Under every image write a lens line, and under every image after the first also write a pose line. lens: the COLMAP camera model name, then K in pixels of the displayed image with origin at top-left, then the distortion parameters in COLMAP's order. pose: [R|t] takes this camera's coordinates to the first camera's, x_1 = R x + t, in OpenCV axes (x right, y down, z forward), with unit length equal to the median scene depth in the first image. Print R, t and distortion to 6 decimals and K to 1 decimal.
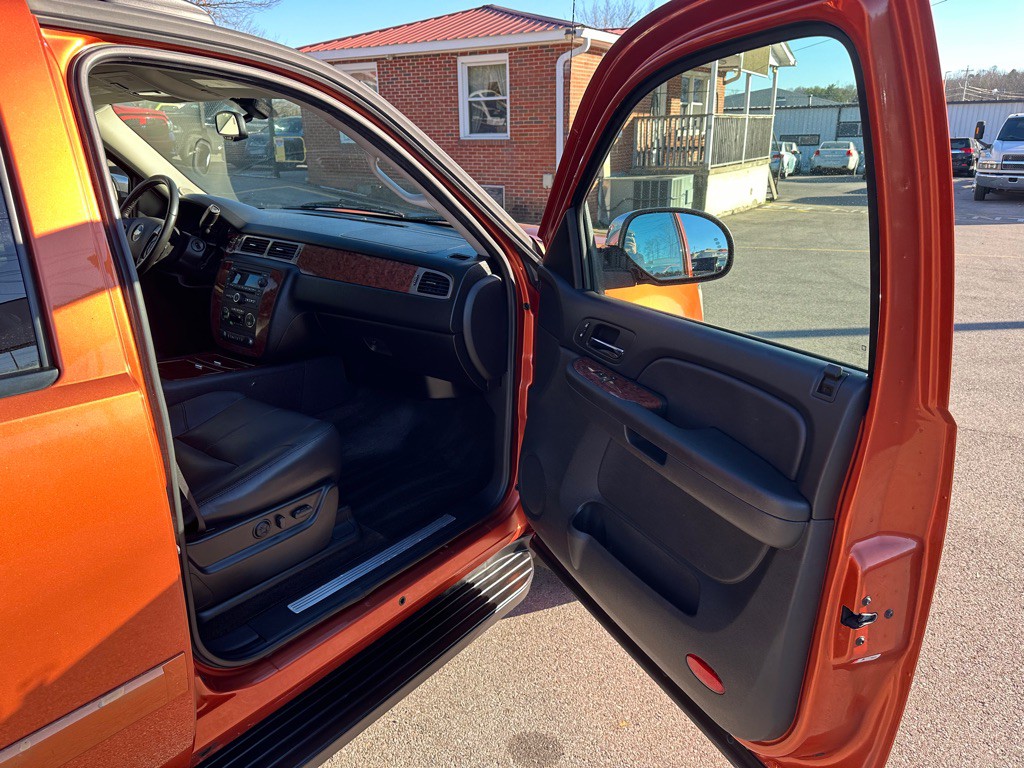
lens RADIAL K [[744.3, 0, 514.4], [0, 744.3, 385.8], [0, 0, 1]] dist [0.019037, -0.025734]
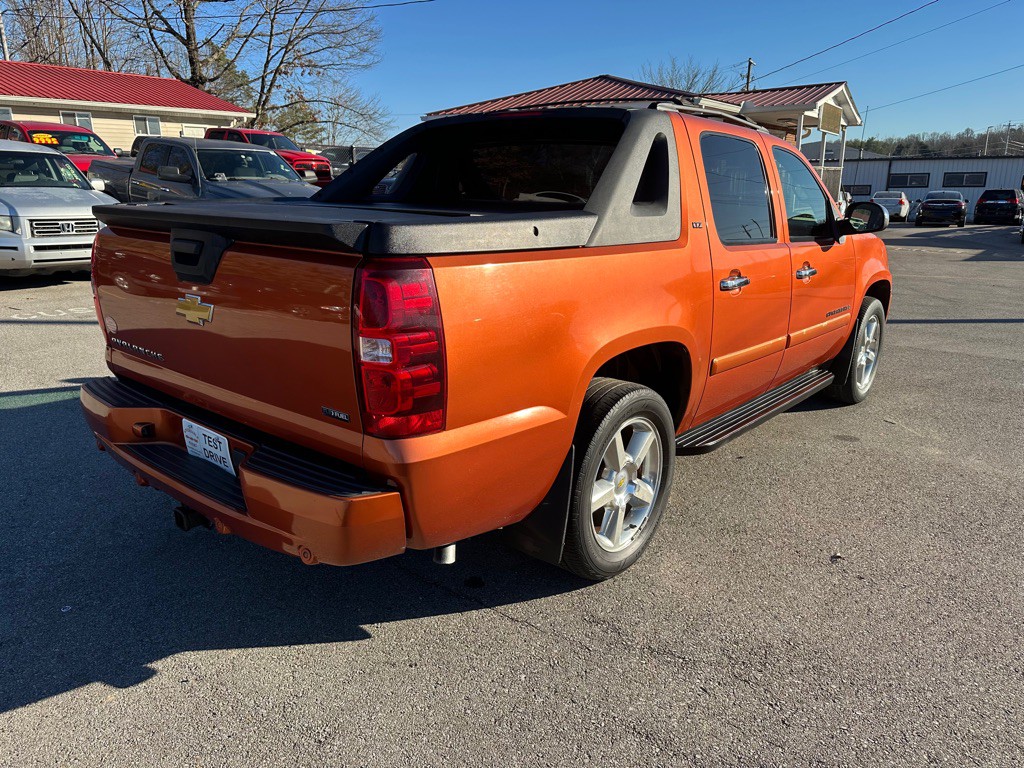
lens RADIAL K [[744.3, 0, 510.1], [0, 744.3, 390.1], [0, 0, 1]] dist [0.019037, -0.025734]
pose [[0.998651, 0.023368, -0.046365, -0.104759], [-0.025820, 0.998261, -0.052996, 0.056225], [0.045046, 0.054122, 0.997518, -0.157378]]
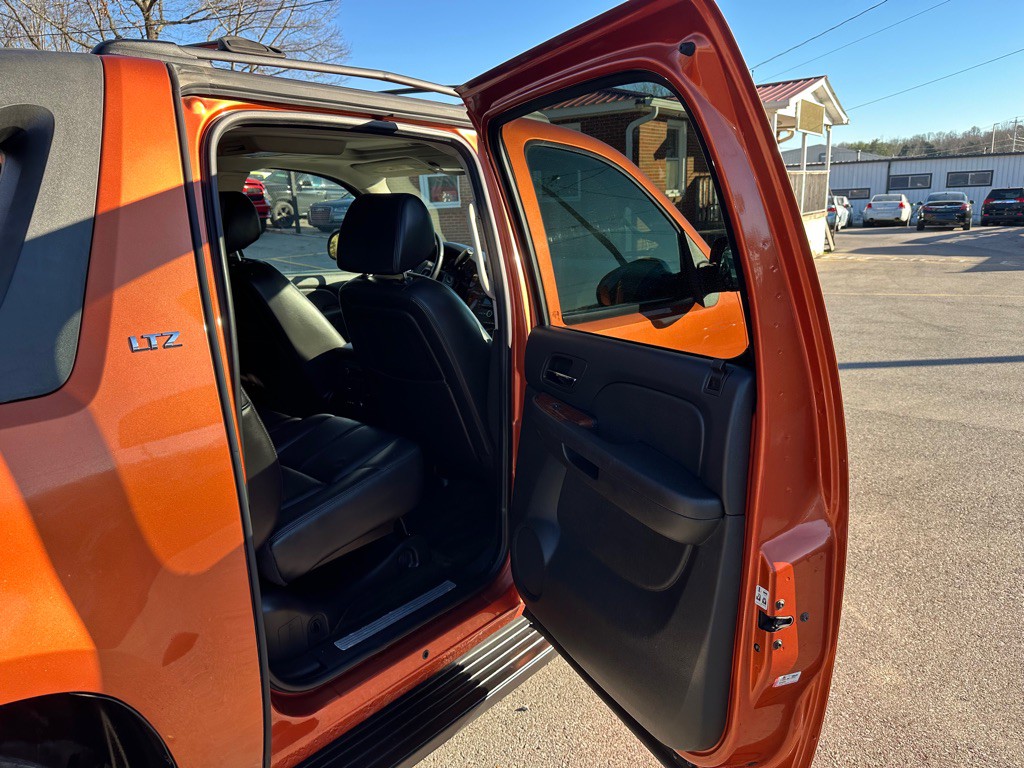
lens RADIAL K [[744.3, 0, 512.7], [0, 744.3, 388.6], [0, 0, 1]] dist [0.019037, -0.025734]
pose [[0.998046, -0.009407, -0.061767, -0.031671], [0.004870, 0.997305, -0.073202, 0.015010], [0.062289, 0.072758, 0.995403, -0.043828]]
